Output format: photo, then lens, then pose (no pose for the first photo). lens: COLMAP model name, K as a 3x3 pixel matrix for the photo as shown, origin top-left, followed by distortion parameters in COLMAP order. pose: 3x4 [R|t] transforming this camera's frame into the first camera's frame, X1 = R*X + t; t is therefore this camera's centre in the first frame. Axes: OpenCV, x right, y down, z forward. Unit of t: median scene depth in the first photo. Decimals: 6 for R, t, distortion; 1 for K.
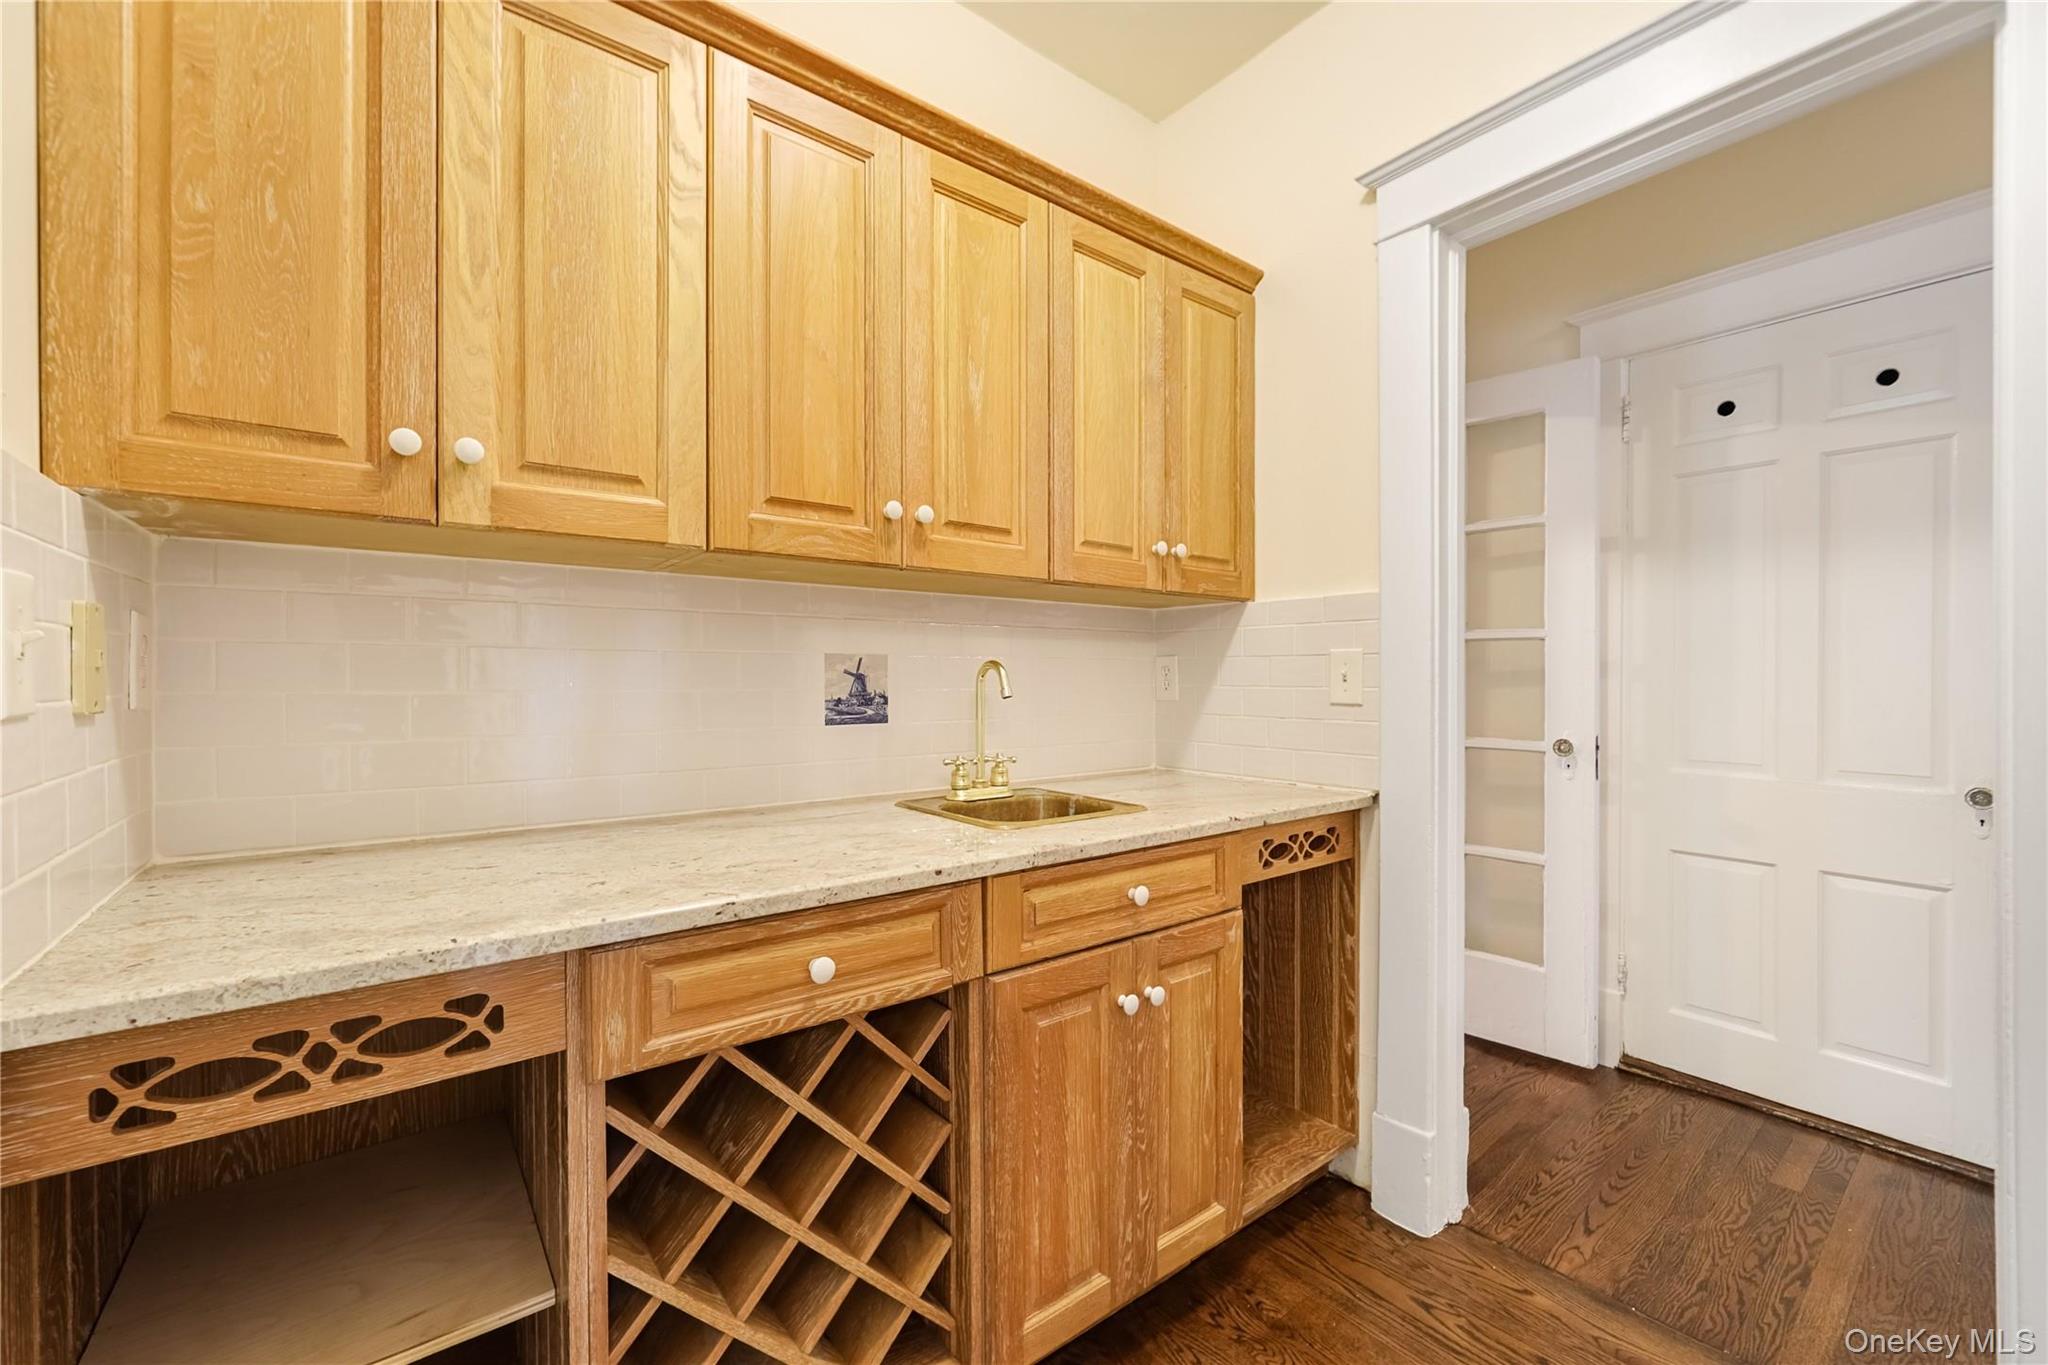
lens RADIAL K [[826.5, 0, 1024.8], [0, 826.5, 680.4], [0, 0, 1]] dist [-0.012981, 0.002344]
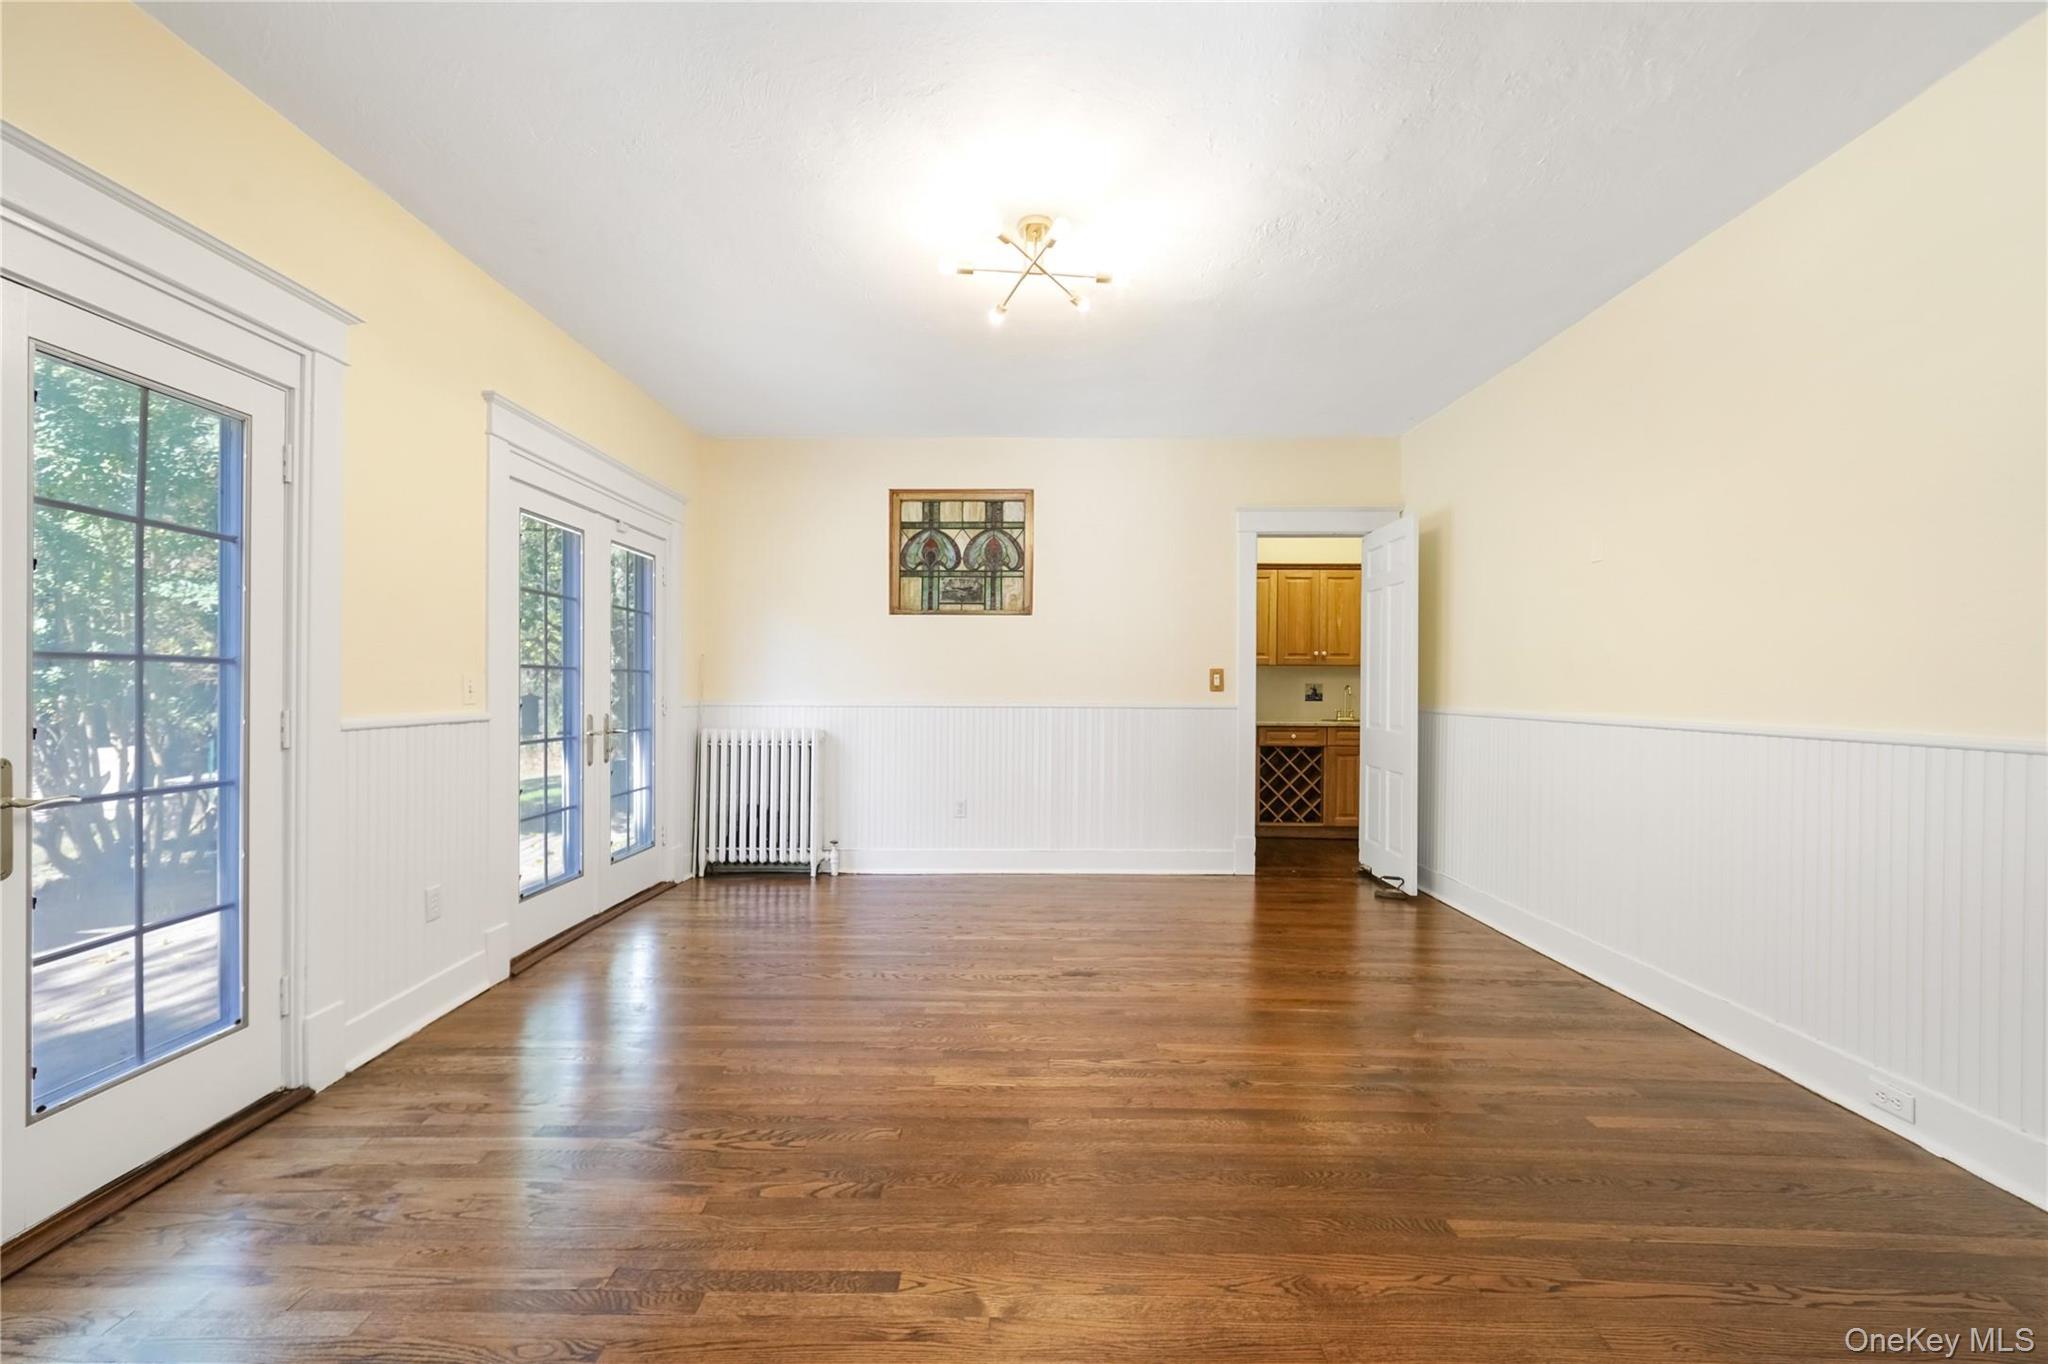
lens RADIAL K [[826.5, 0, 1020.7], [0, 826.5, 685.7], [0, 0, 1]] dist [-0.012981, 0.002344]
pose [[0.789467, 0.014526, -0.613621, 1.609451], [-0.017804, 0.999841, 0.000764, 0.003091], [0.613535, 0.010322, 0.789600, -4.301041]]
